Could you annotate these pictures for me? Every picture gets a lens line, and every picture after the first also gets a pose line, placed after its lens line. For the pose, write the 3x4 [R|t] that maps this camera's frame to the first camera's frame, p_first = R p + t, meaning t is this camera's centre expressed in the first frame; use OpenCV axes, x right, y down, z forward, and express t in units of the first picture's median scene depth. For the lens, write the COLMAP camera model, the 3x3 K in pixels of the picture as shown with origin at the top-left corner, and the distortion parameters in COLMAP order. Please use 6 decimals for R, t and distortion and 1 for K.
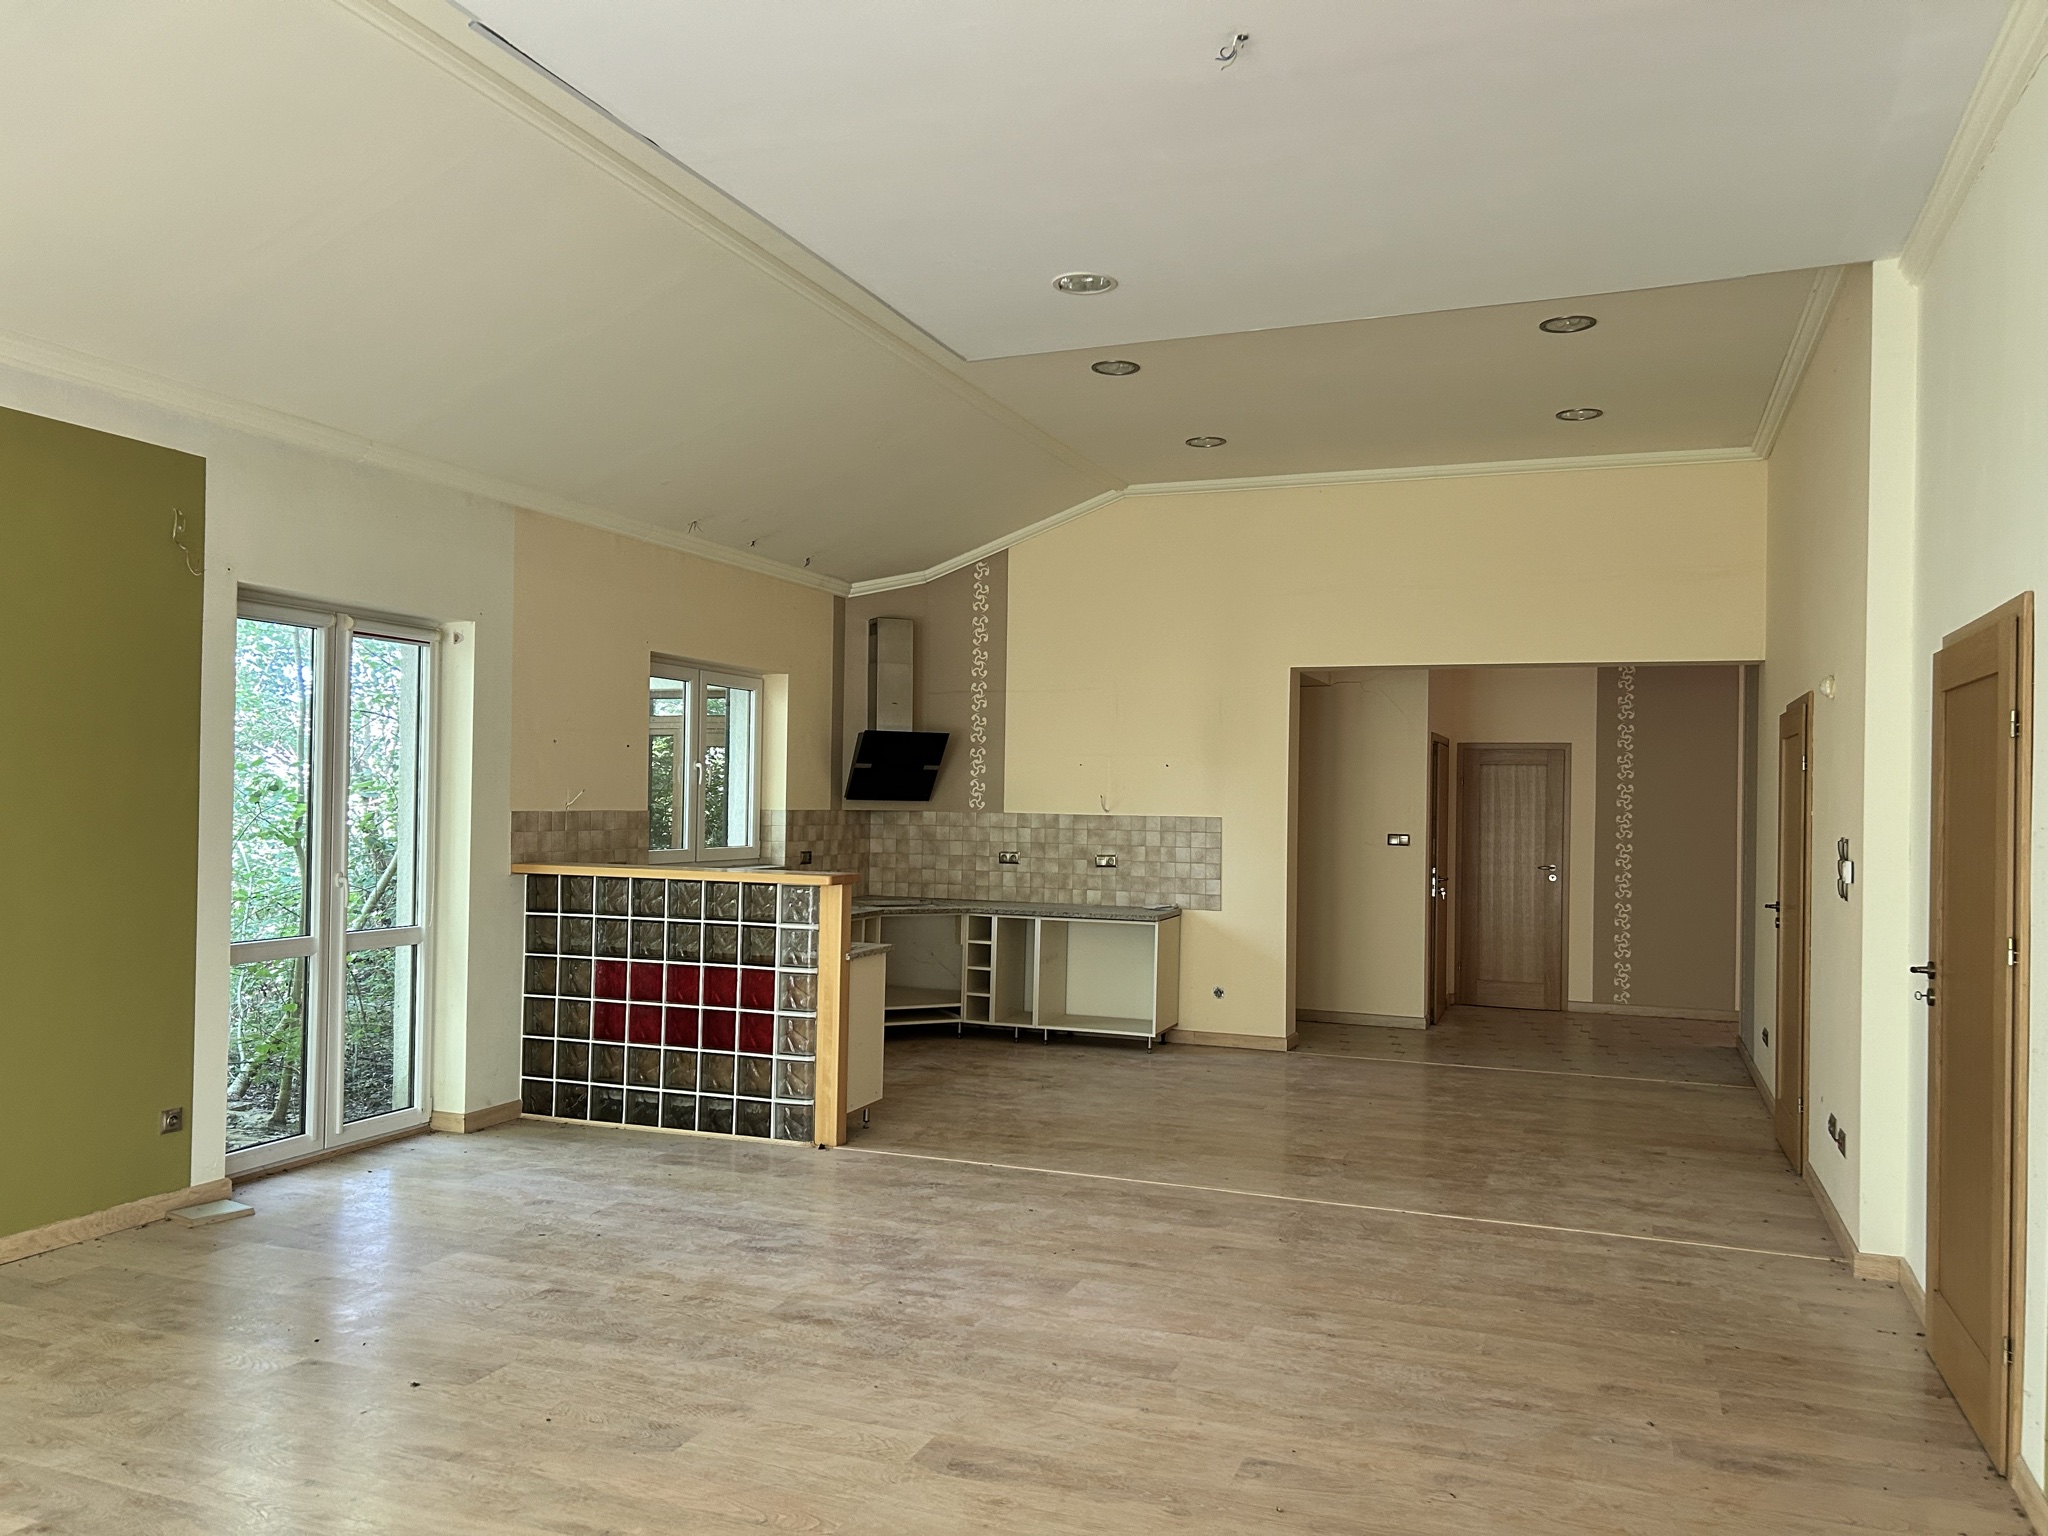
lens RADIAL K [[1610.1, 0, 1025.4], [0, 1610.1, 757.5], [0, 0, 1]] dist [0.177638, -0.000919]
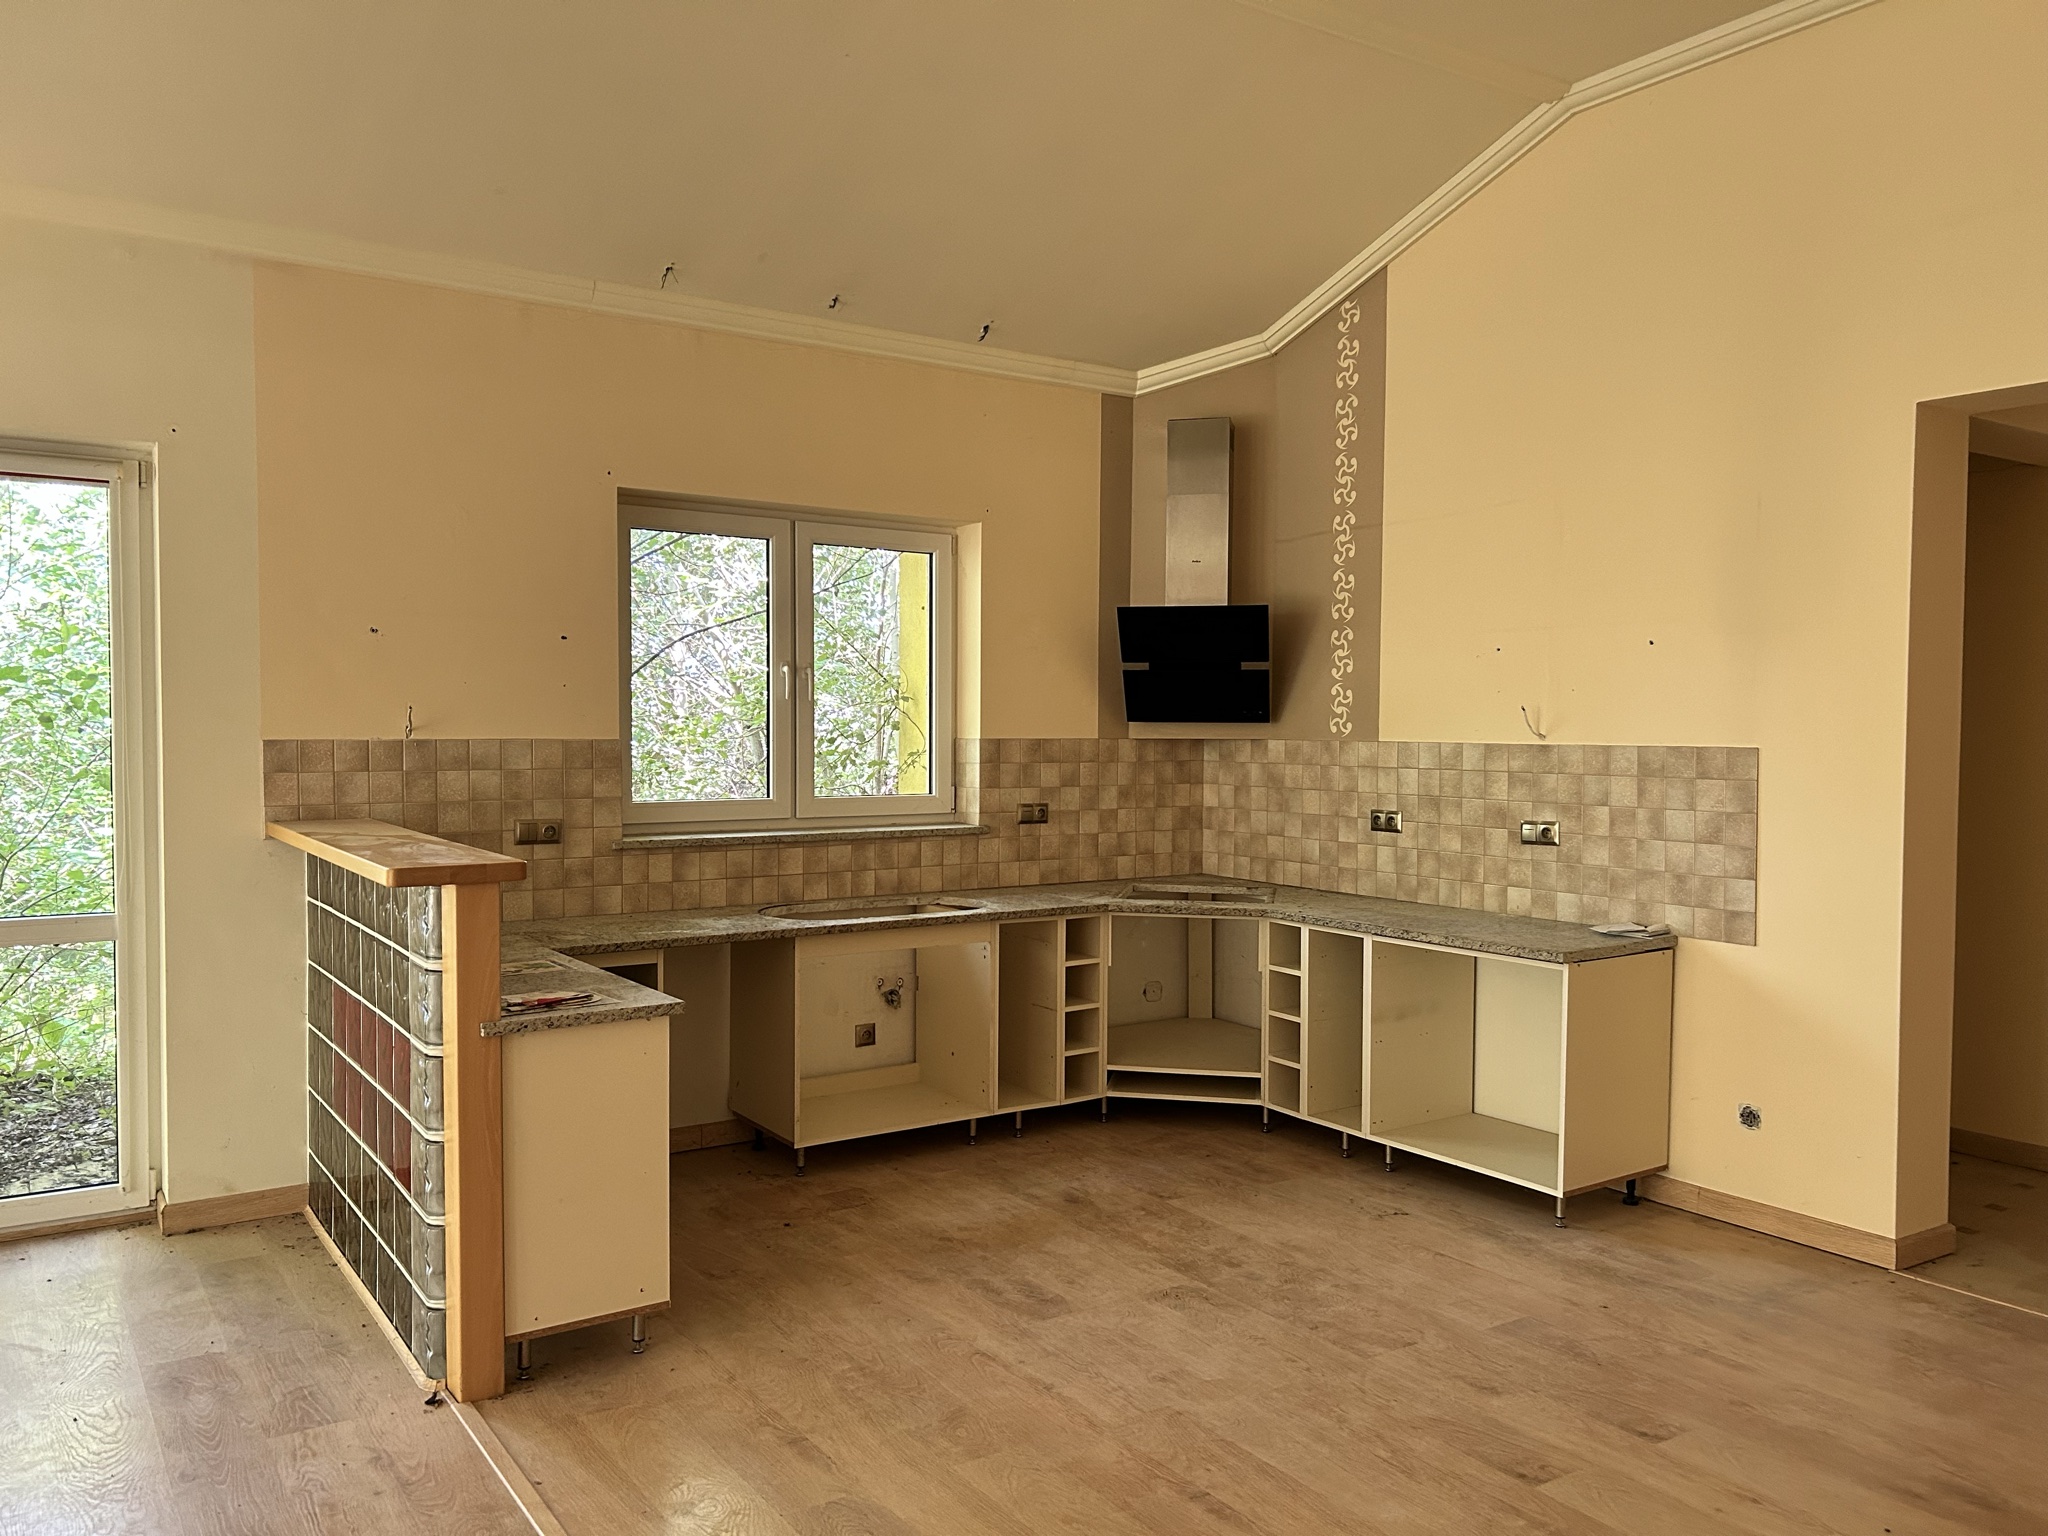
lens RADIAL K [[1538.3, 0, 1024.0], [0, 1538.3, 768.0], [0, 0, 1]] dist [0.064405, -0.098376]
pose [[0.810114, 0.004115, -0.586258, 0.207371], [0.023812, 0.998919, 0.039916, 0.019495], [0.585788, -0.046297, 0.809141, 0.499317]]
